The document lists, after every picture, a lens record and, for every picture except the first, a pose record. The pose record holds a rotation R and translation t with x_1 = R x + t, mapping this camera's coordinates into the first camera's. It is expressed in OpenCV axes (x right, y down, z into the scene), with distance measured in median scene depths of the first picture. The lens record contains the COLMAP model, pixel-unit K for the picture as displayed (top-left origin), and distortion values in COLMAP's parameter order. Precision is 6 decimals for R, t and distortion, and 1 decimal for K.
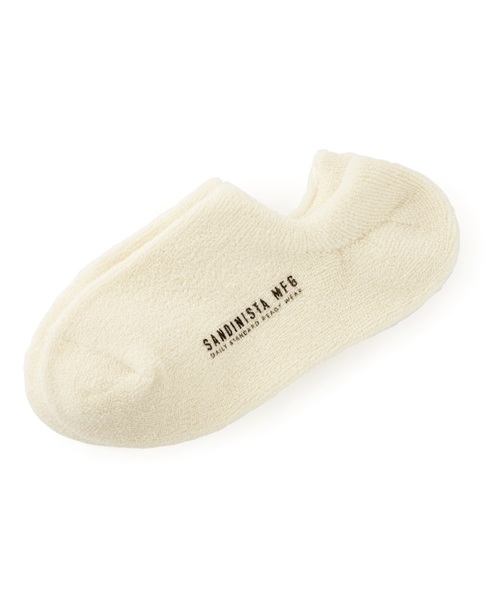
lens RADIAL K [[1502.6, 0, 251.1], [0, 1502.6, 300.2], [0, 0, 1]] dist [0.001868, 0.000000]
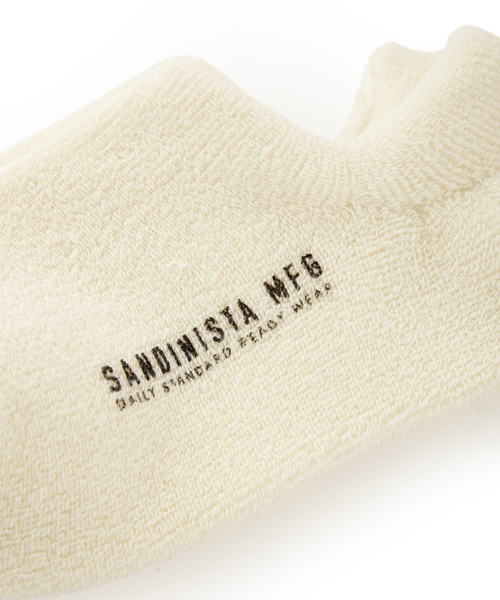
lens RADIAL K [[1778.9, 0, 249.6], [0, 1778.9, 300.1], [0, 0, 1]] dist [-0.220360, 0.000000]
pose [[0.997058, 0.076460, 0.005438, 0.006575], [-0.073261, 0.971403, -0.225850, 0.119556], [-0.022551, 0.224787, 0.974147, 0.481460]]
